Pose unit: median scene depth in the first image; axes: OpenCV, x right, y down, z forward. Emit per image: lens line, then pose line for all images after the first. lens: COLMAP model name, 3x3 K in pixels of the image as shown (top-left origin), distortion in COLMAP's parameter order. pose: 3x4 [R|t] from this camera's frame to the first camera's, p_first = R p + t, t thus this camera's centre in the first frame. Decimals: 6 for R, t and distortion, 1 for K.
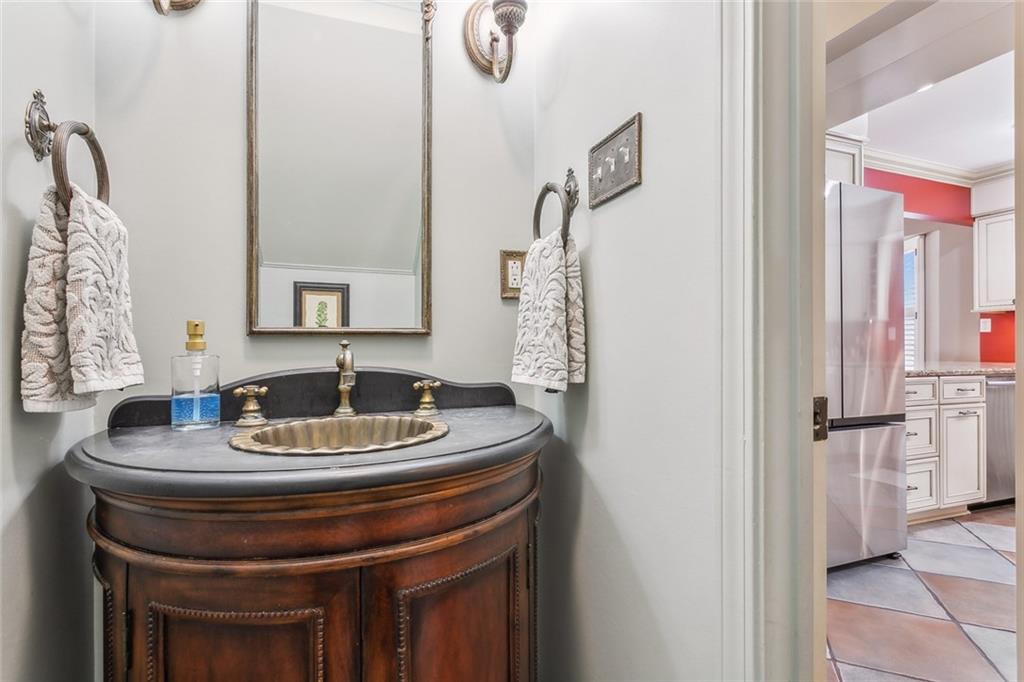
lens RADIAL K [[492.1, 0, 502.8], [0, 492.1, 348.5], [0, 0, 1]] dist [0.001175, 0.000999]
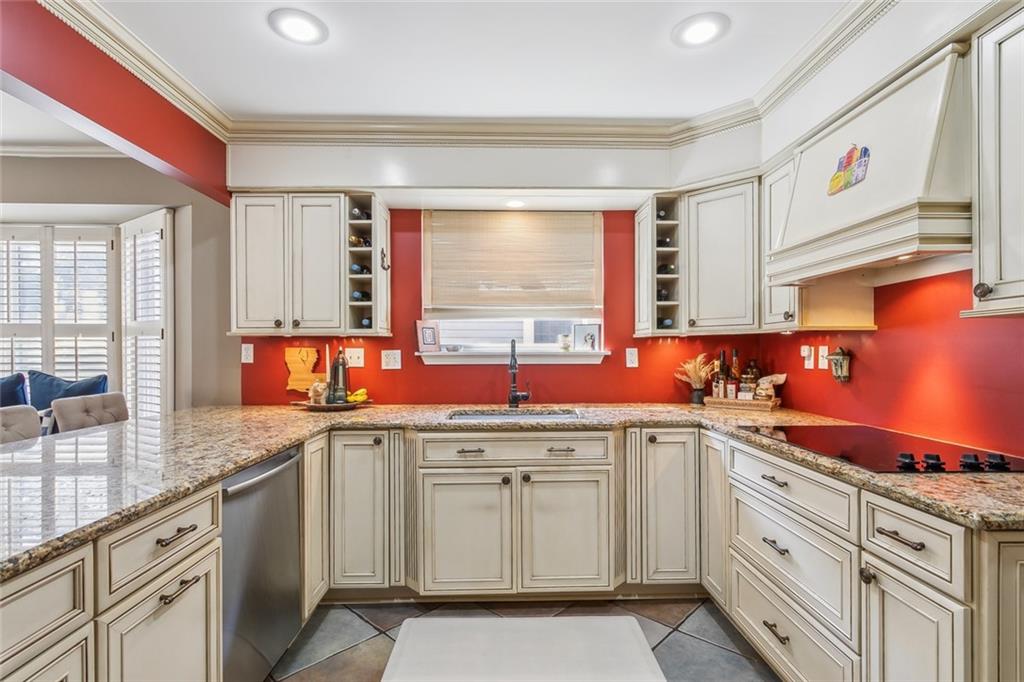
lens RADIAL K [[492.1, 0, 508.9], [0, 492.1, 354.7], [0, 0, 1]] dist [0.001175, 0.000999]
pose [[0.339533, -0.007000, 0.940568, 0.598129], [-0.003192, 0.999958, 0.008595, -0.071002], [-0.940589, -0.005921, 0.339496, 0.551964]]
